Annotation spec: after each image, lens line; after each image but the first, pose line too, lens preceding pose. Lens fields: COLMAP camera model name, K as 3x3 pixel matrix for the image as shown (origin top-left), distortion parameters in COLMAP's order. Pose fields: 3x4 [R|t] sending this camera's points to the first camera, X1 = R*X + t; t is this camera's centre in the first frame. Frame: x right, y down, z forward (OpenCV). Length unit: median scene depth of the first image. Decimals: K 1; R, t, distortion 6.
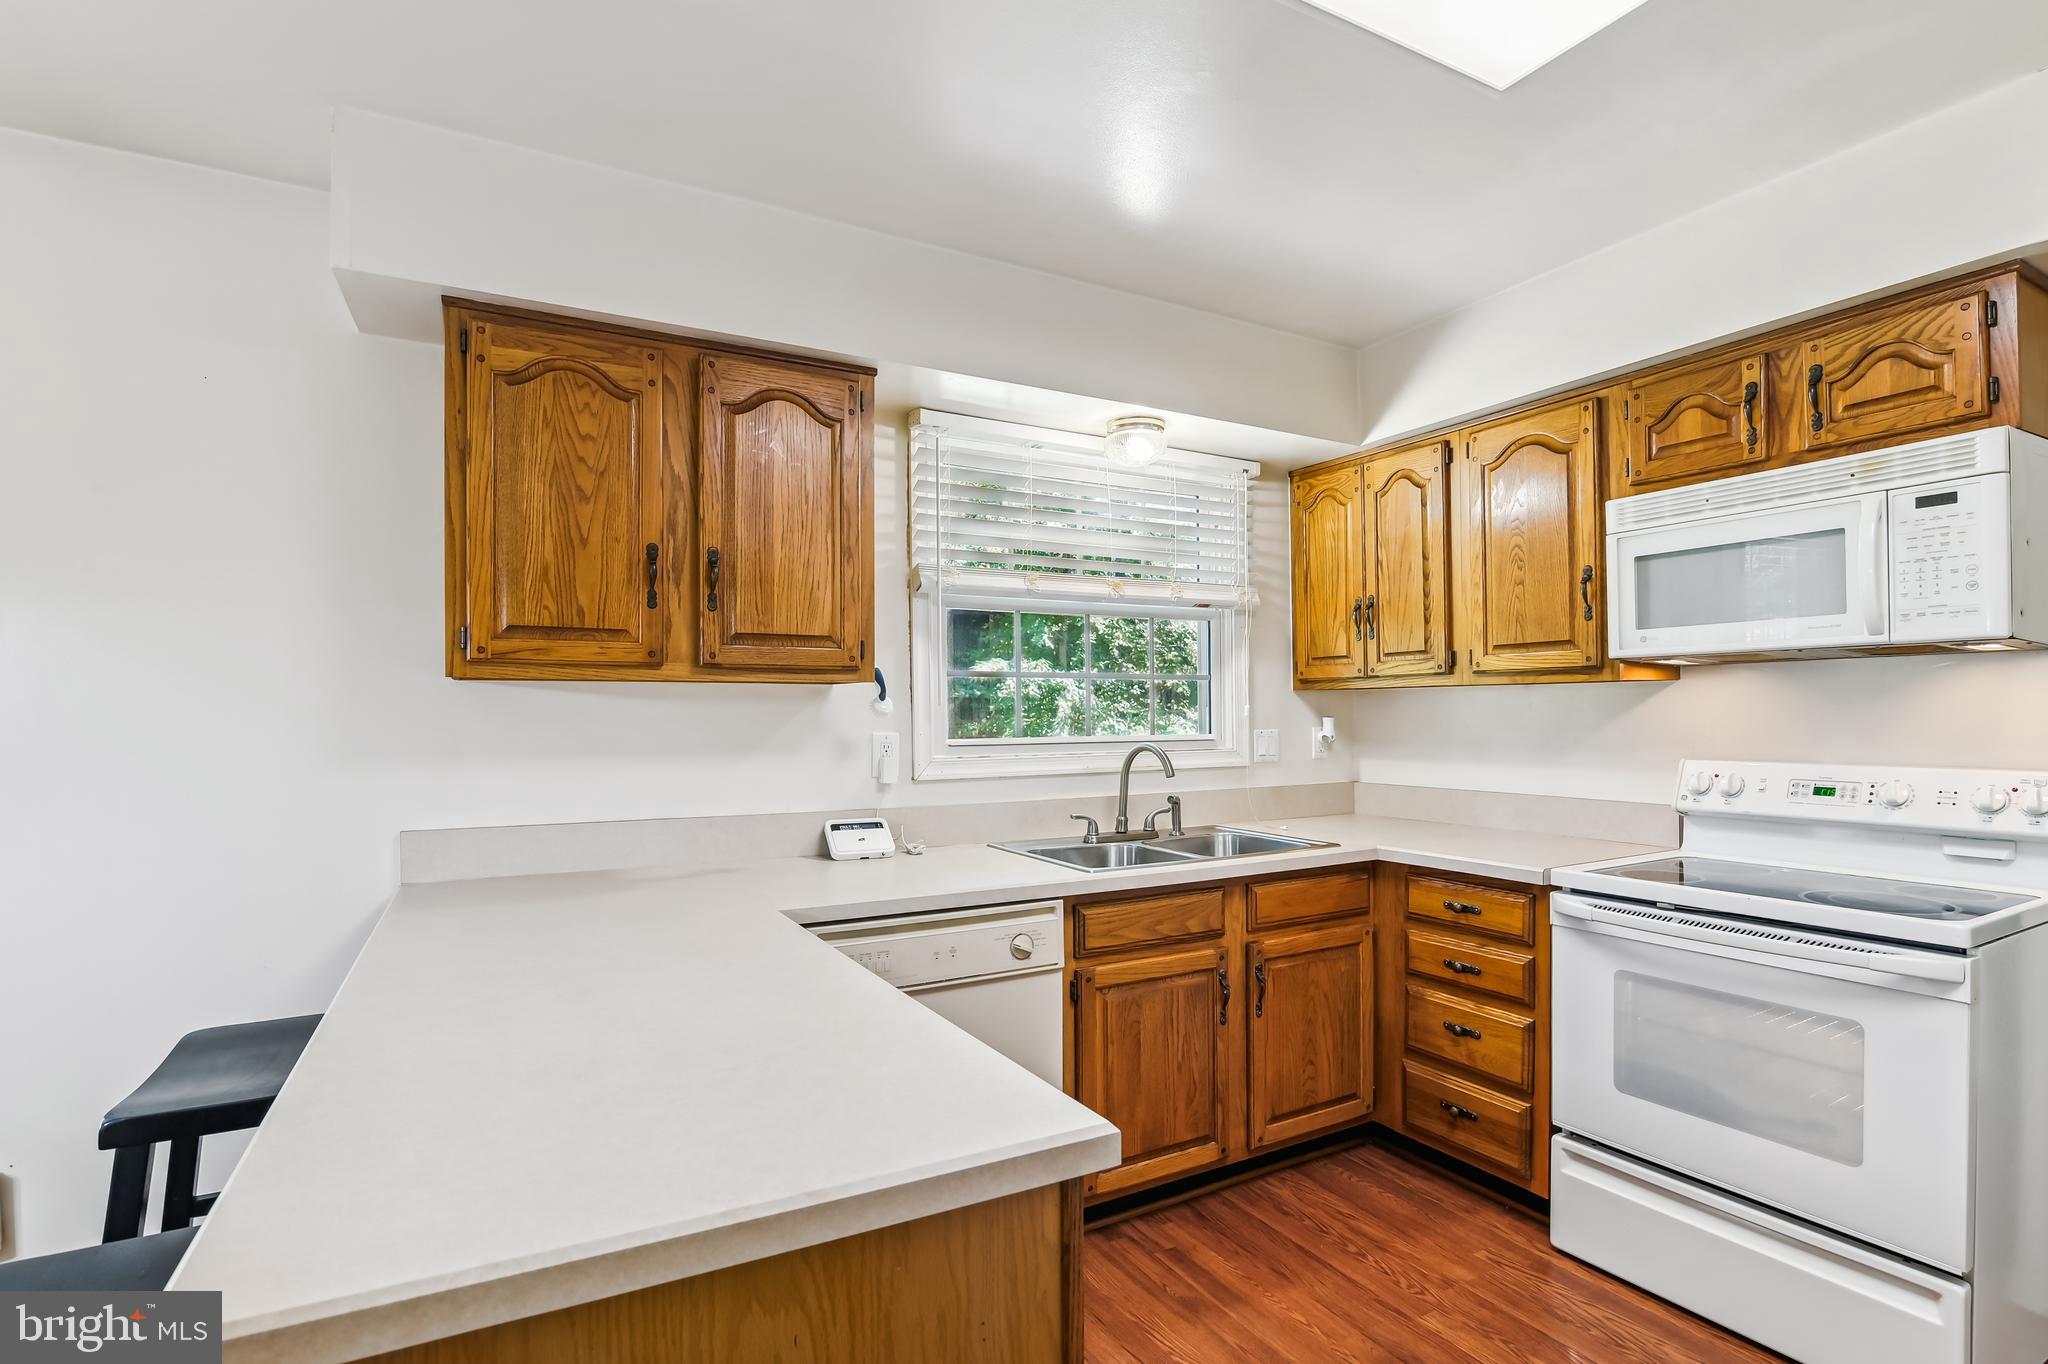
lens RADIAL K [[984.2, 0, 1080.0], [0, 984.2, 710.5], [0, 0, 1]] dist [-0.023560, -0.000608]
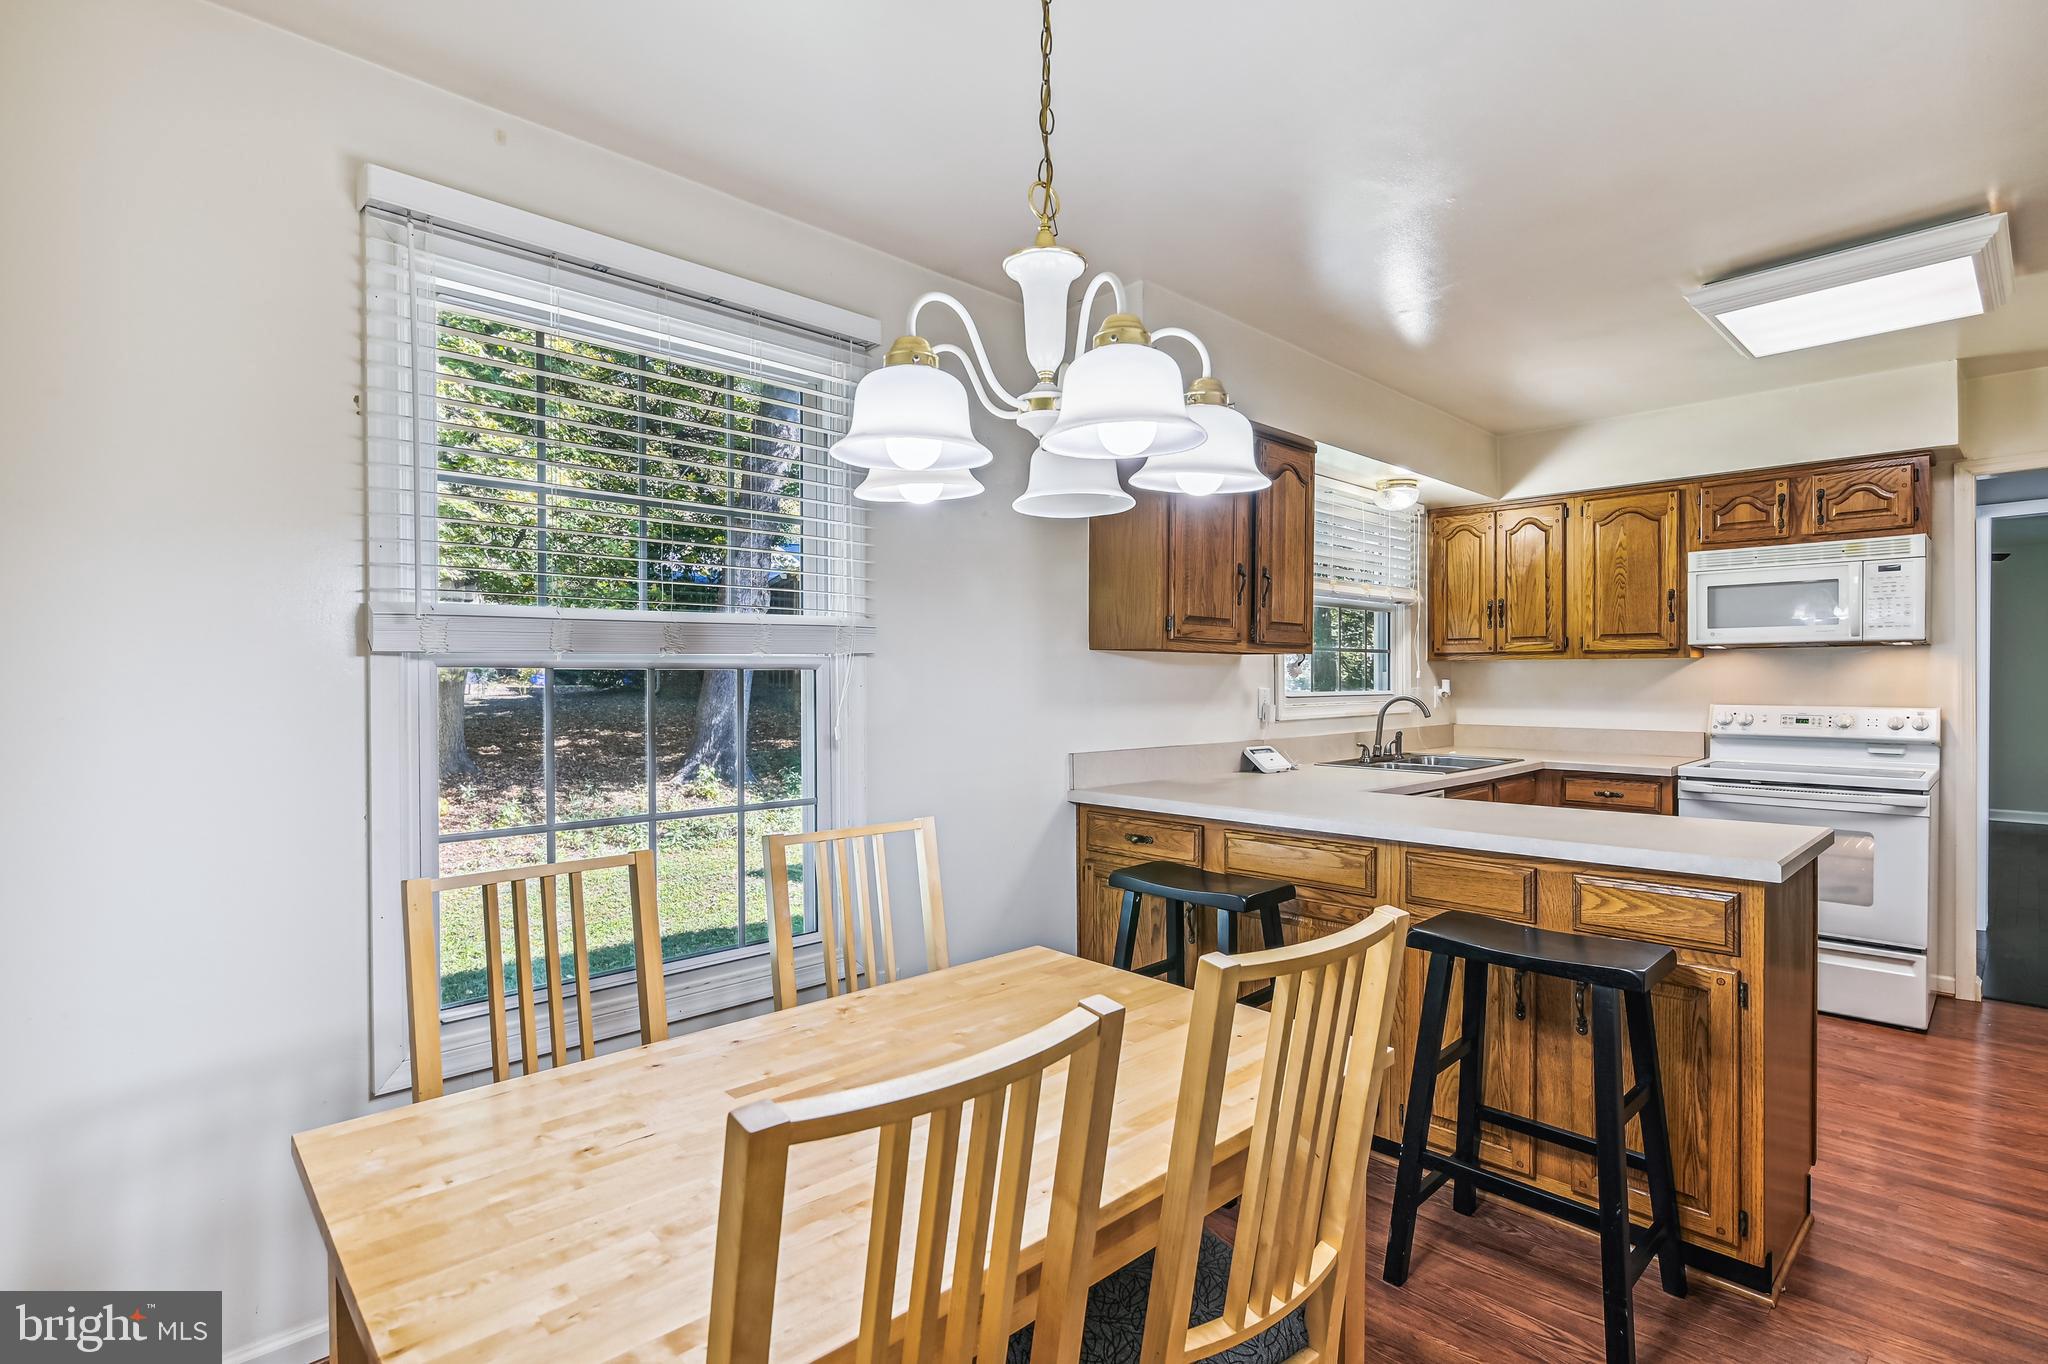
lens RADIAL K [[984.2, 0, 1018.1], [0, 984.2, 681.0], [0, 0, 1]] dist [-0.023560, -0.000608]
pose [[0.970594, 0.003990, 0.240688, -1.019276], [-0.005525, 0.999968, 0.005705, 0.006886], [-0.240657, -0.006867, 0.970586, -0.371951]]
